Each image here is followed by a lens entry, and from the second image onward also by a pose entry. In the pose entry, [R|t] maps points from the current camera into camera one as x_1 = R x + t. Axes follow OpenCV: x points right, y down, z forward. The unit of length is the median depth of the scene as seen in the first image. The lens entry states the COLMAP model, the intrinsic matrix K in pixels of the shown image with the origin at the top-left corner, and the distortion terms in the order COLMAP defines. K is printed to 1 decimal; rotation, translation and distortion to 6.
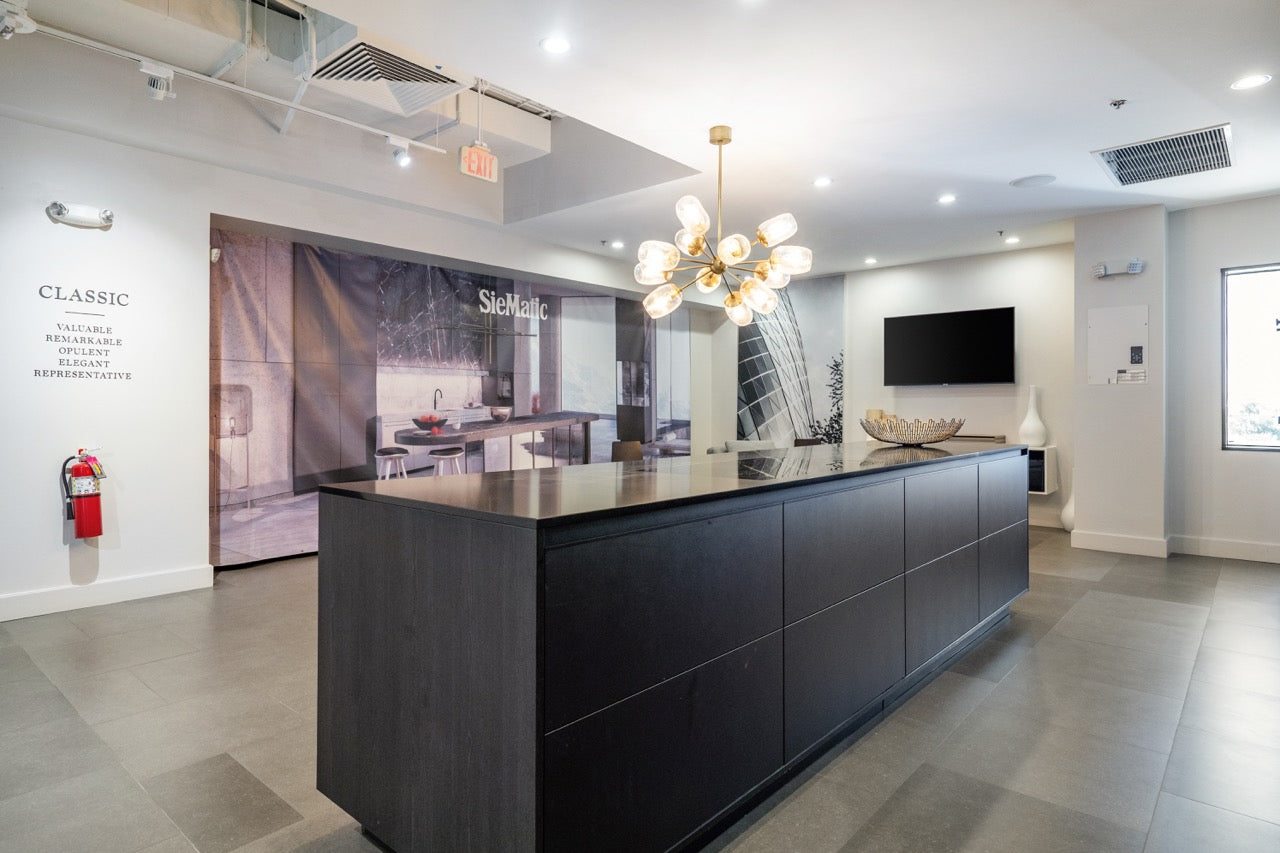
lens RADIAL K [[742.0, 0, 630.8], [0, 742.0, 424.9], [0, 0, 1]] dist [0.006403, 0.002890]
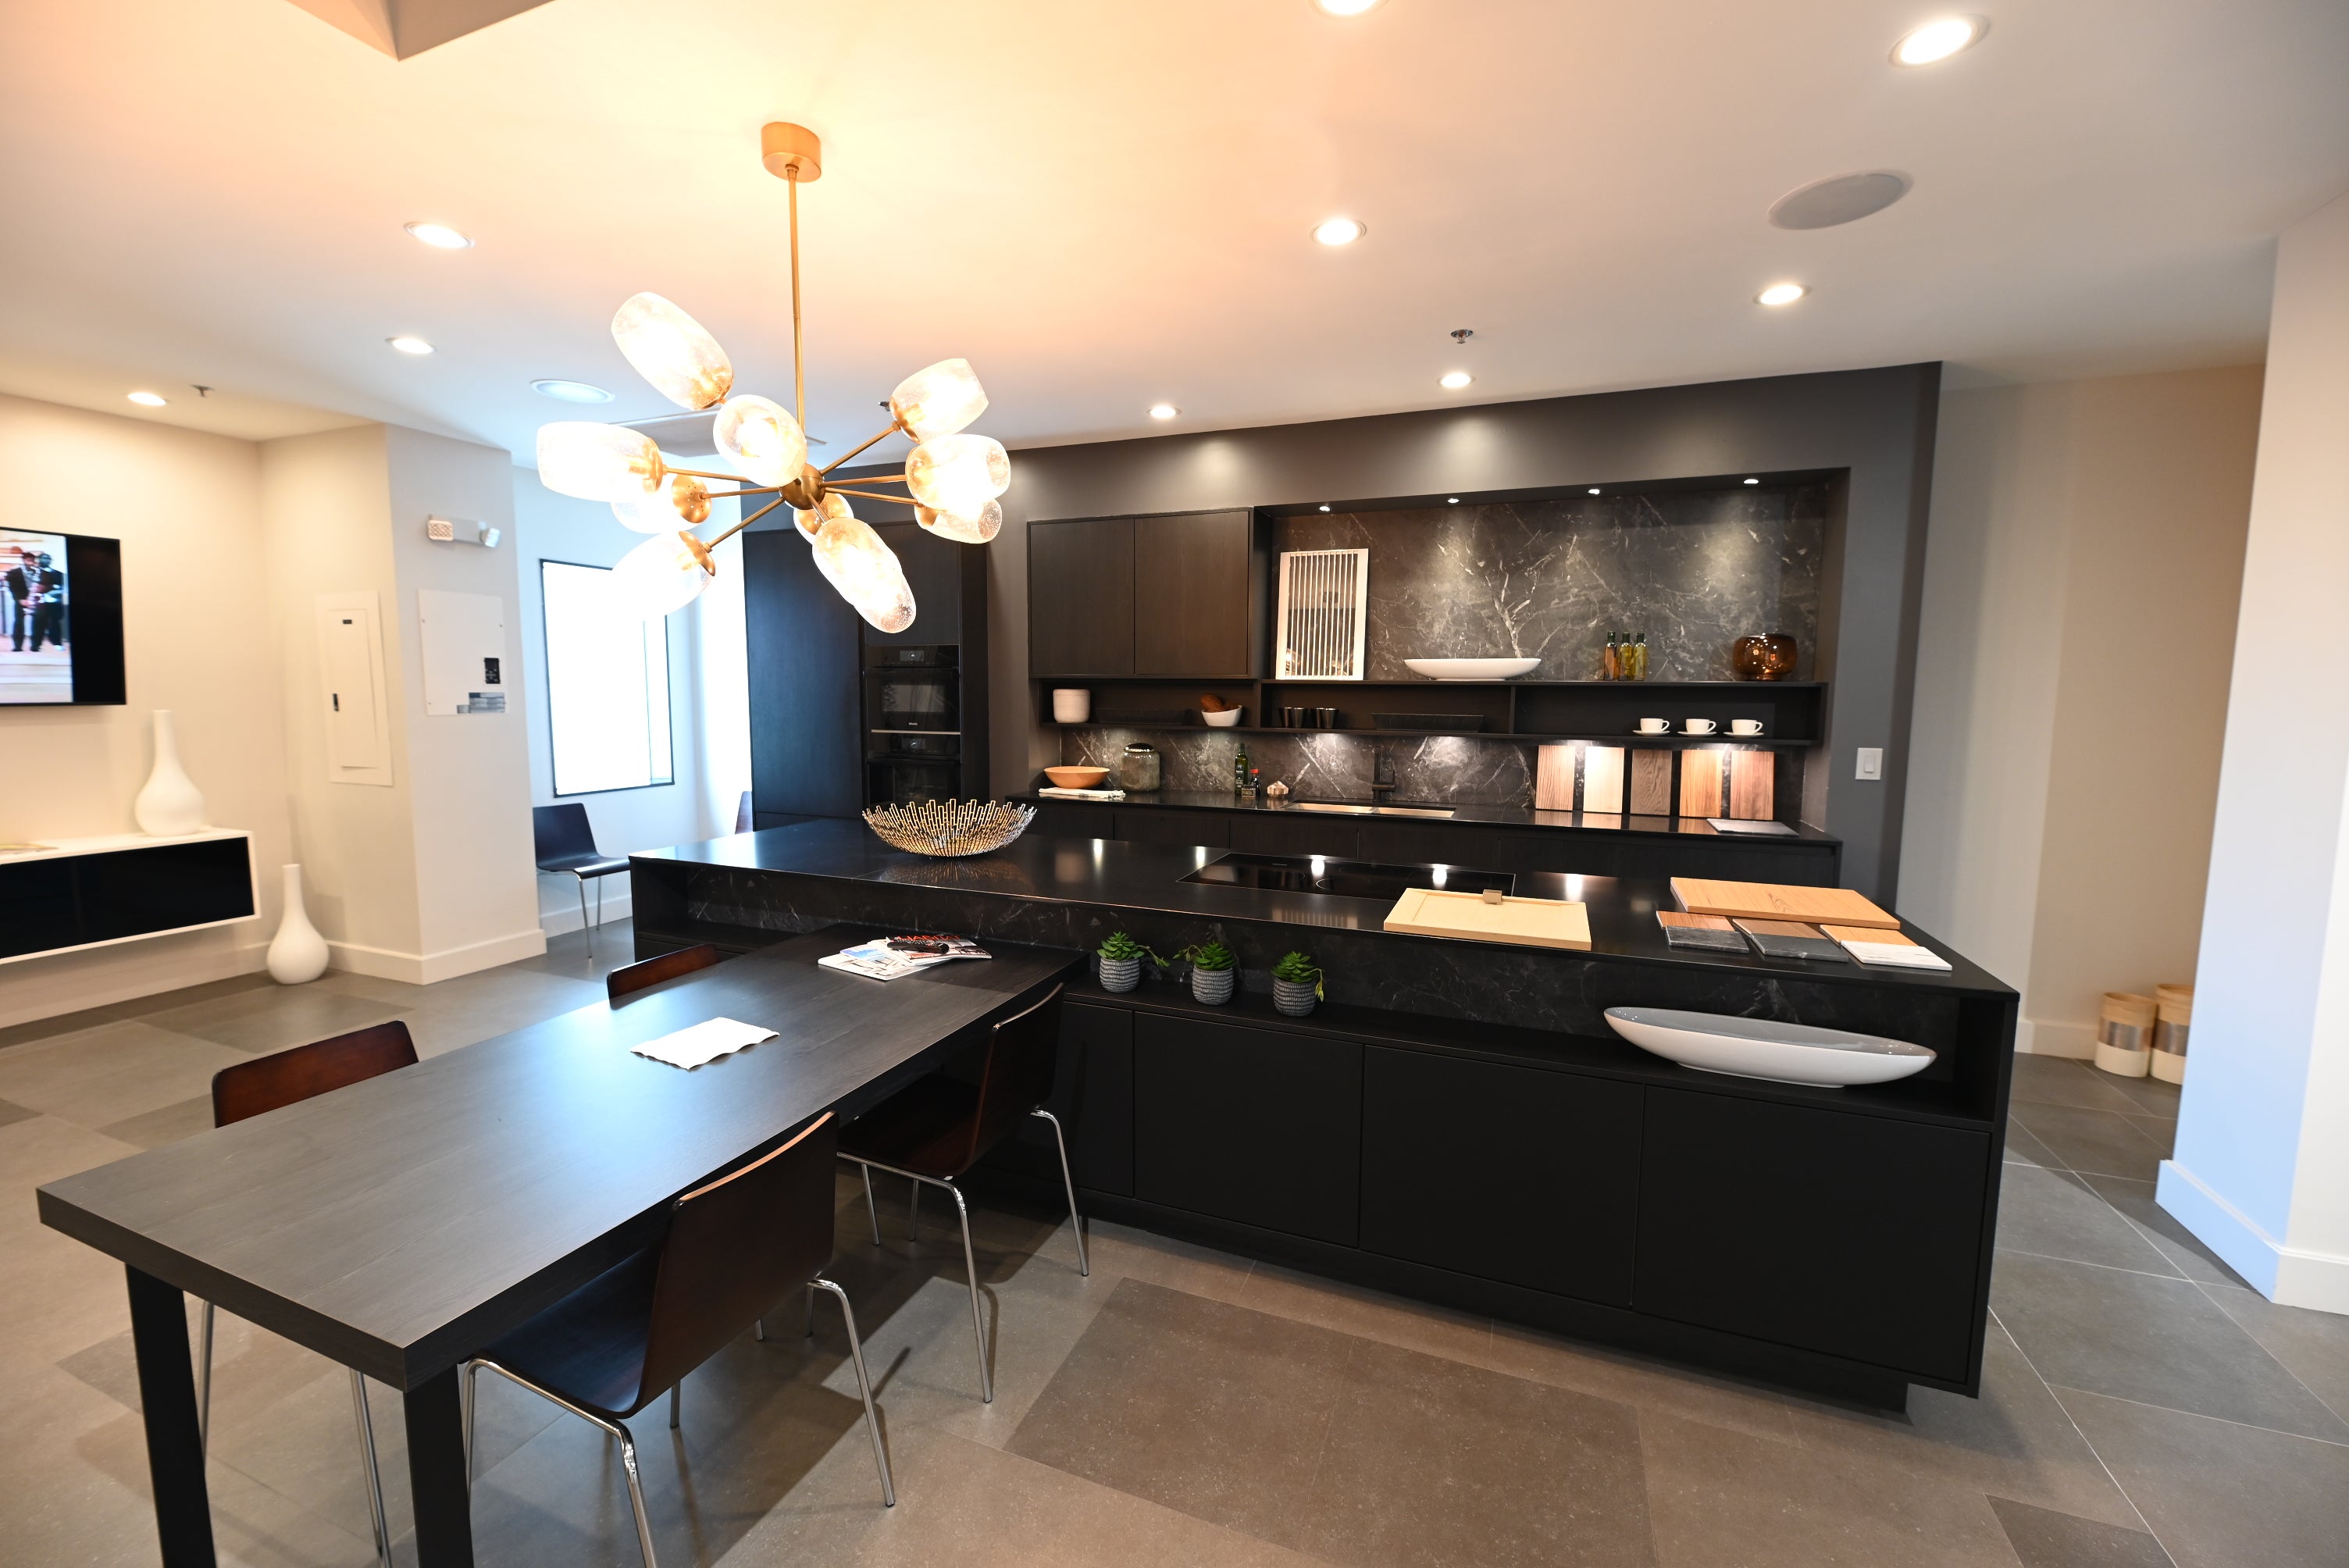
lens RADIAL K [[958.0, 0, 1170.6], [0, 958.0, 794.9], [0, 0, 1]] dist [-0.001434, -0.000232]
pose [[-0.326726, -0.115398, 0.938048, -0.325198], [0.016581, 0.991665, 0.127769, -0.075543], [-0.944974, 0.057299, -0.322089, 0.636920]]
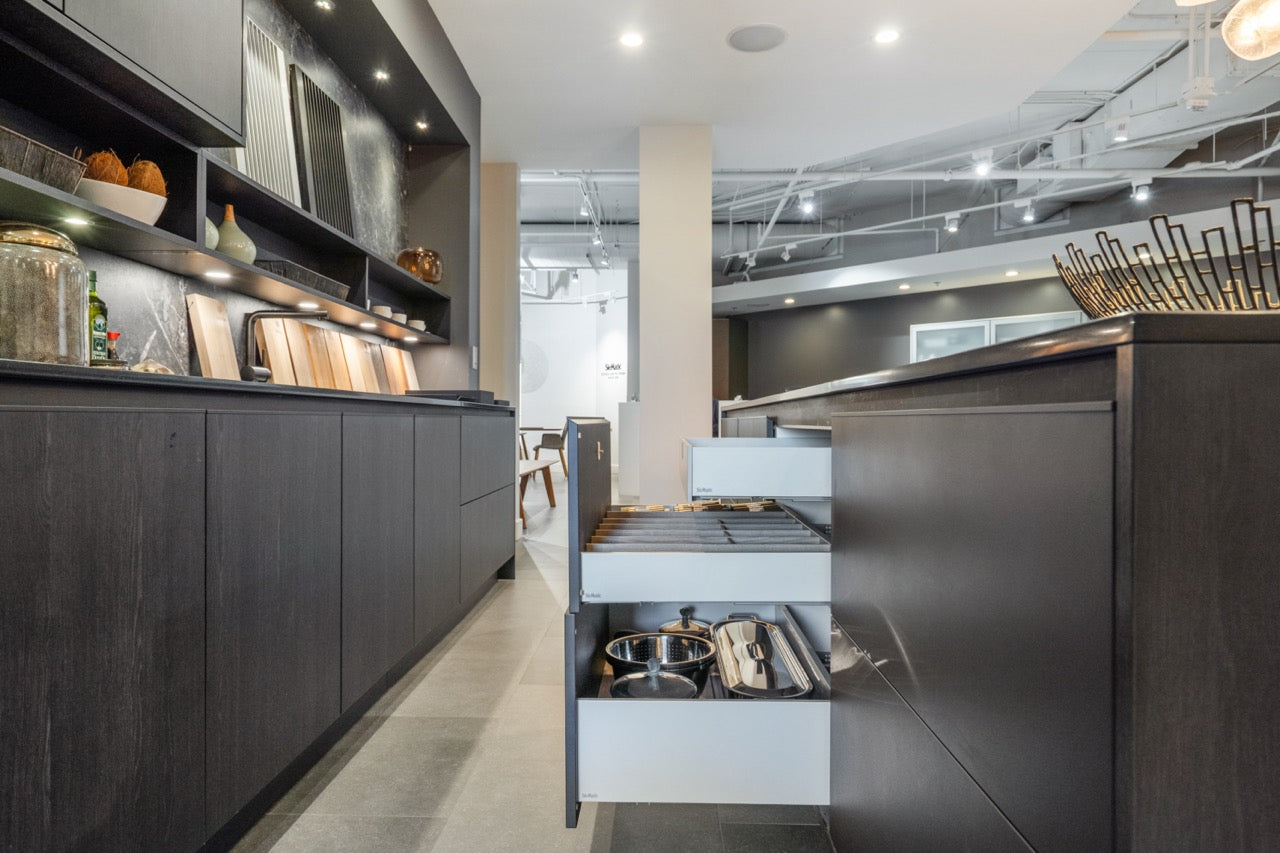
lens RADIAL K [[802.9, 0, 636.7], [0, 802.9, 422.2], [0, 0, 1]] dist [-0.000539, 0.000823]
pose [[-0.775540, -0.002556, -0.631293, 0.430502], [-0.020344, 0.999574, 0.020946, 0.028605], [0.630971, 0.029087, -0.775261, 0.680720]]
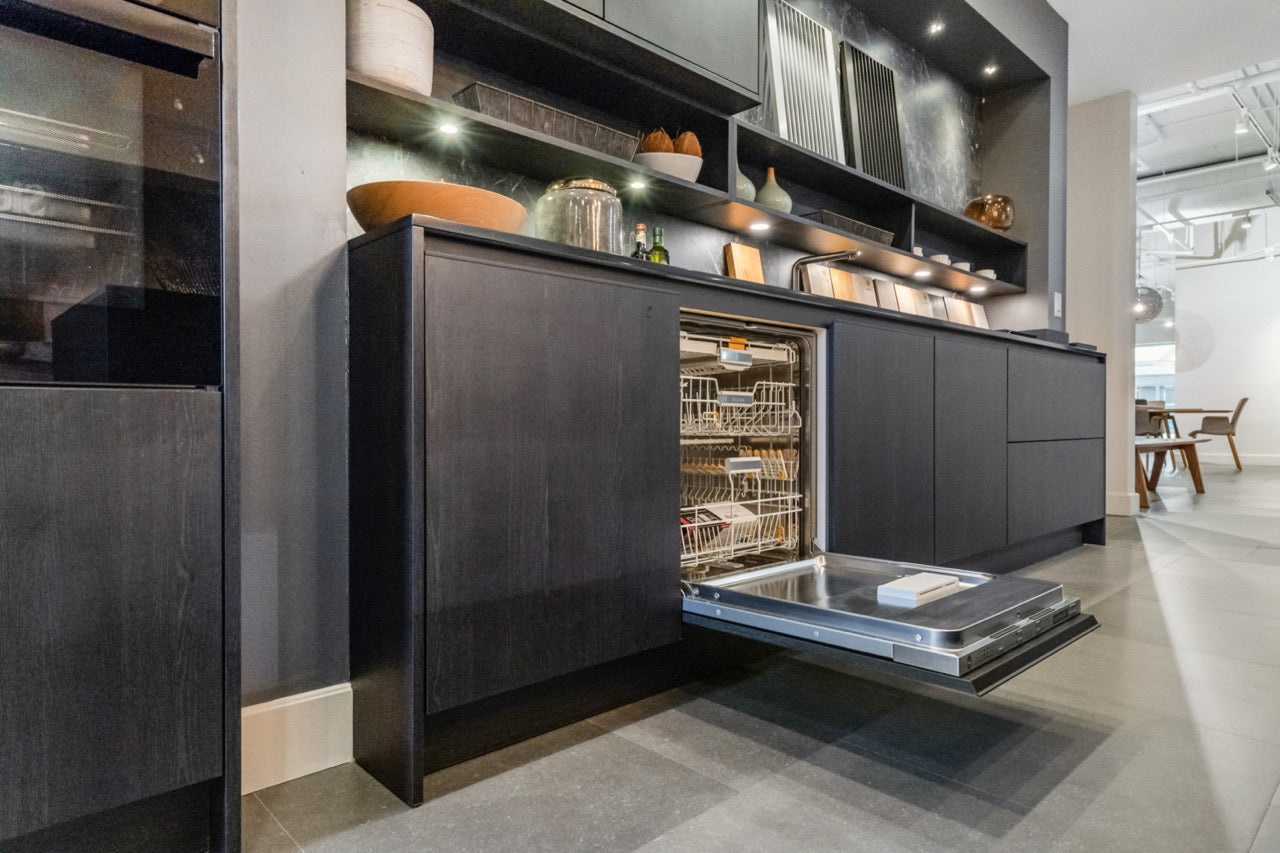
lens RADIAL K [[742.0, 0, 630.8], [0, 742.0, 424.9], [0, 0, 1]] dist [0.006403, 0.002890]
pose [[-0.993321, -0.001099, 0.115380, 0.372050], [0.002450, 0.999528, 0.030609, 0.068665], [-0.115359, 0.030687, -0.992850, 0.691078]]
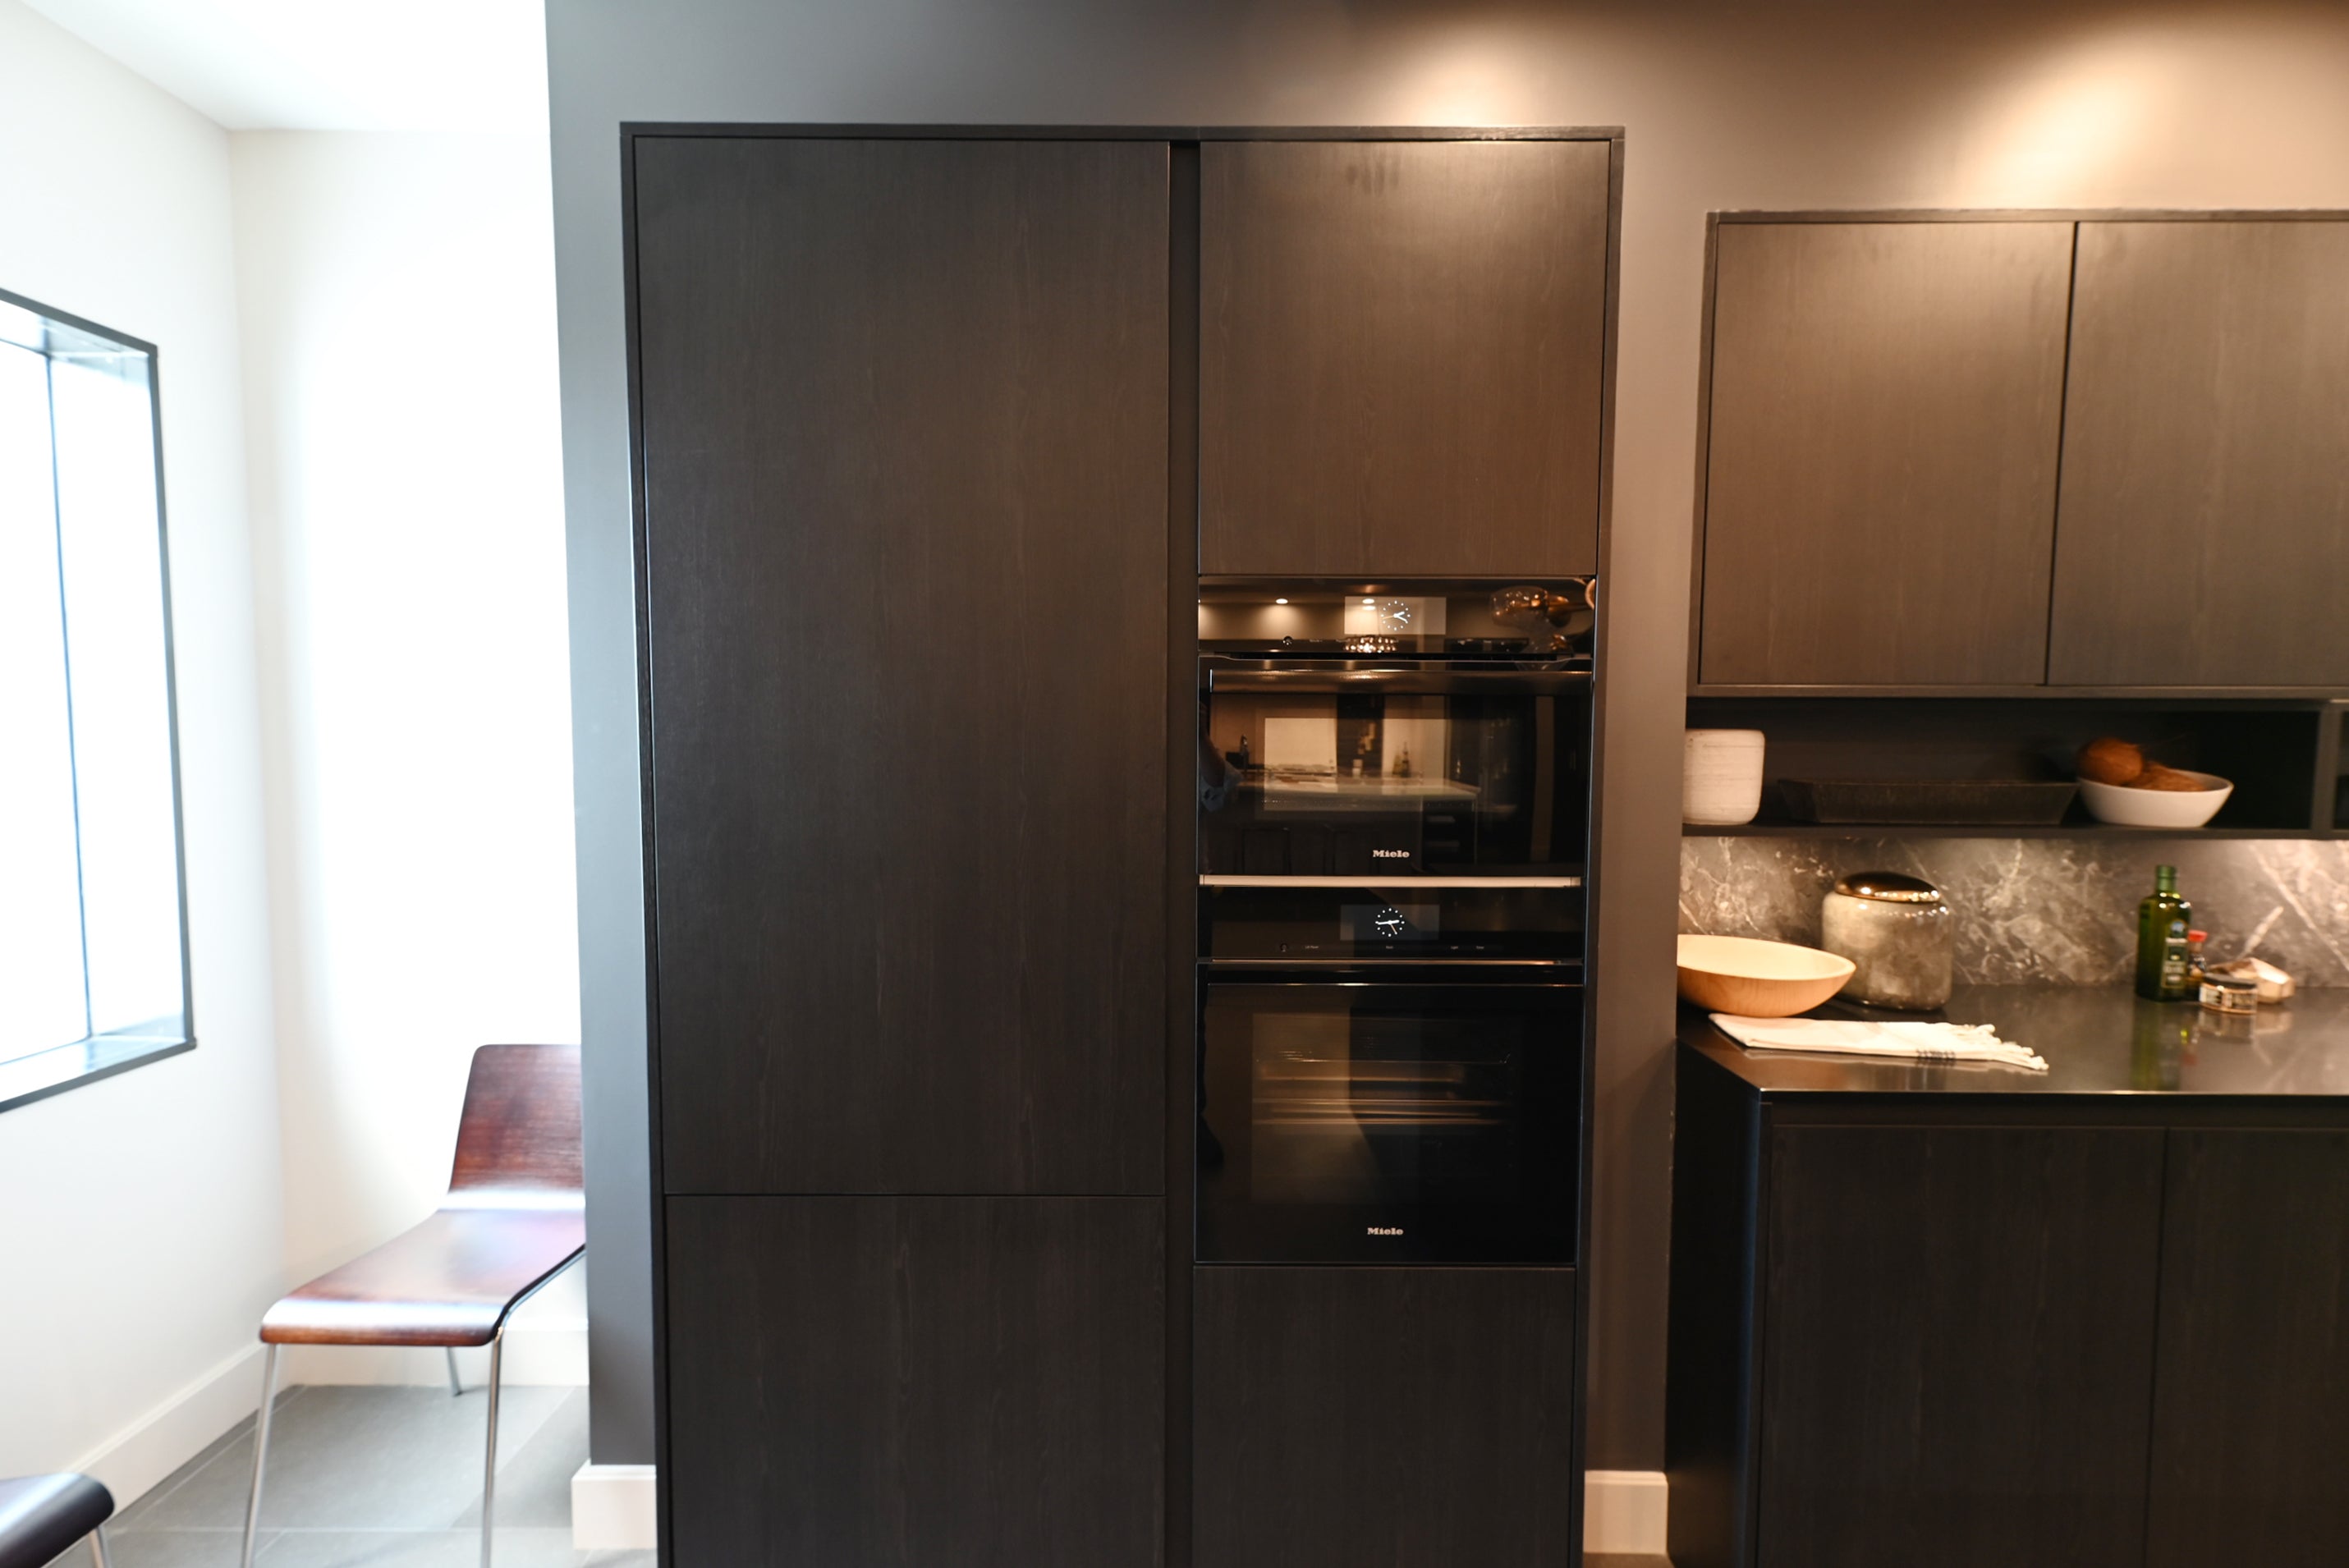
lens RADIAL K [[982.0, 0, 1174.5], [0, 982.0, 784.0], [0, 0, 1]] dist [0.008856, -0.000385]
pose [[-0.646880, -0.049304, 0.760996, 0.361645], [0.013019, 0.997048, 0.075664, -0.070051], [-0.762481, 0.058853, -0.644329, 0.767698]]
